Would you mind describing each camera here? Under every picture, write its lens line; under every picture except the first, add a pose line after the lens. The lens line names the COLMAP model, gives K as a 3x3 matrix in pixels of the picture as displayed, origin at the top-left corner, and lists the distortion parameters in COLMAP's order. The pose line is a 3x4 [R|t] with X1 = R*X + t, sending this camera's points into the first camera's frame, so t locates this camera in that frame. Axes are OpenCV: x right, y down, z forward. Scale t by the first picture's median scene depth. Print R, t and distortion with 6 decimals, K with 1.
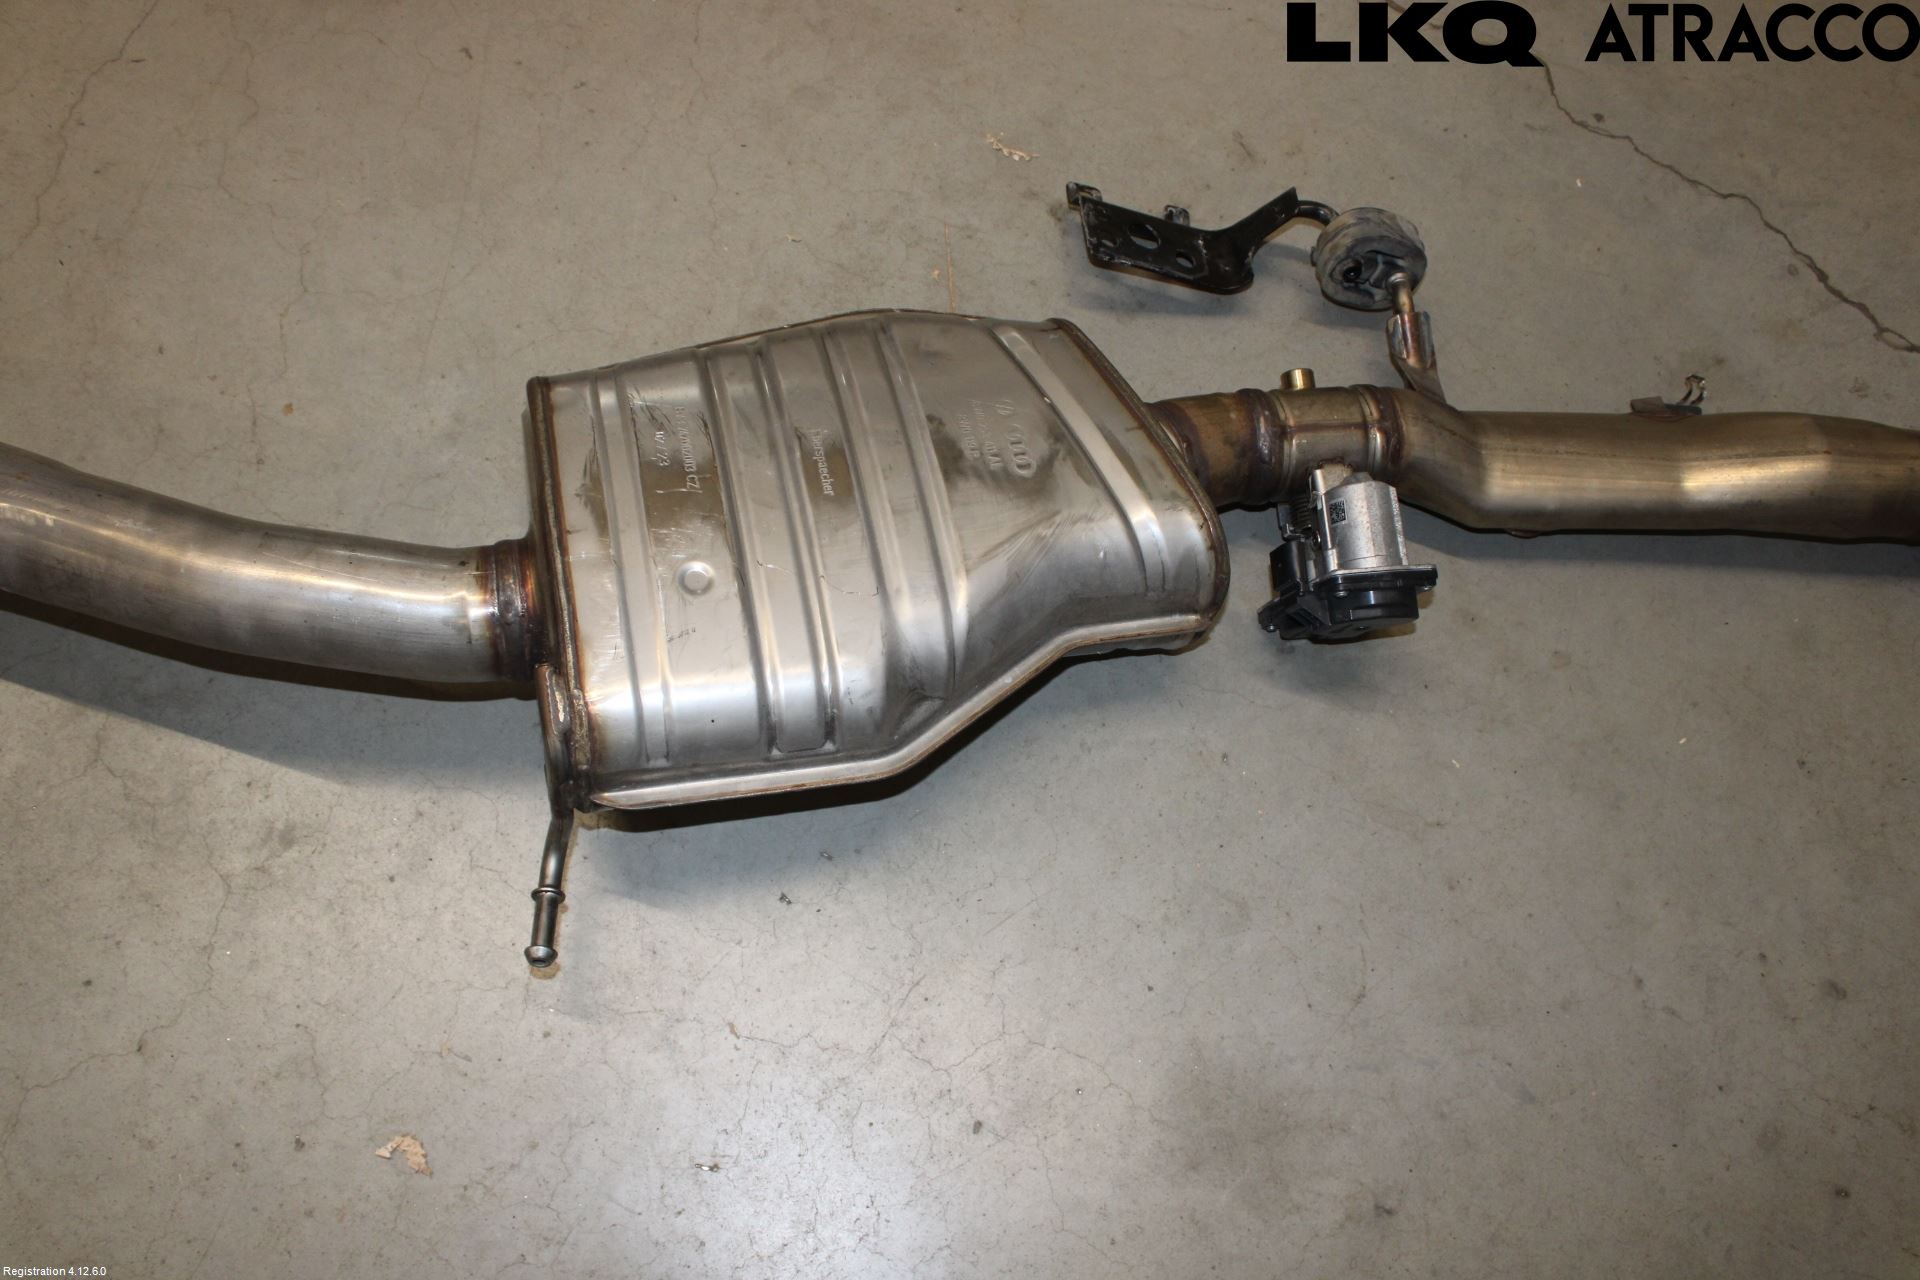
lens RADIAL K [[1692.7, 0, 953.2], [0, 1692.7, 676.2], [0, 0, 1]] dist [-0.157347, 0.141069]
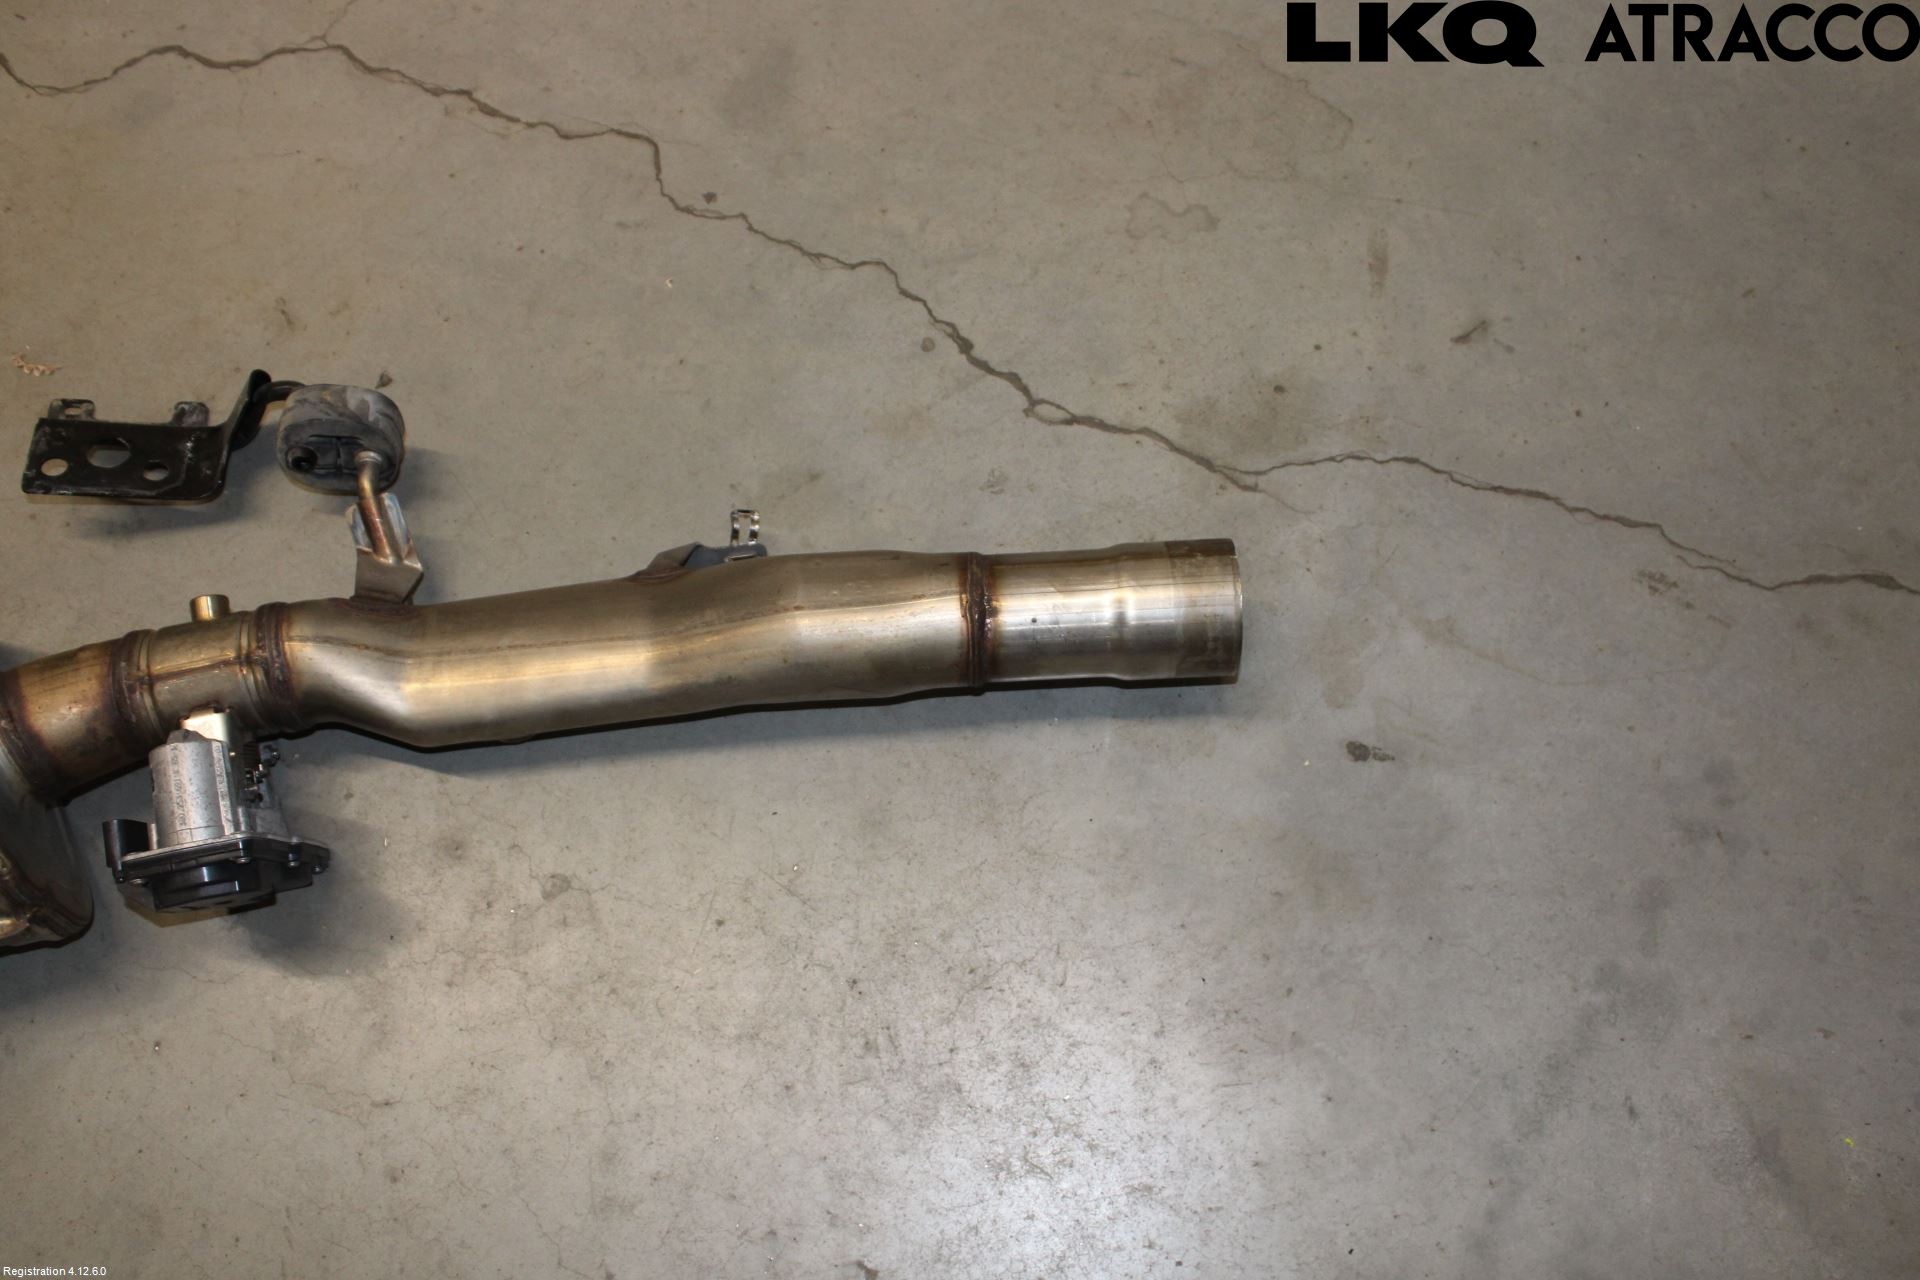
lens RADIAL K [[1692.7, 0, 965.5], [0, 1692.7, 668.6], [0, 0, 1]] dist [-0.157347, 0.141069]
pose [[0.987509, -0.123448, -0.097907, 0.660704], [0.123730, 0.992311, -0.003205, -0.090118], [0.097550, -0.008949, 0.995190, 0.170045]]
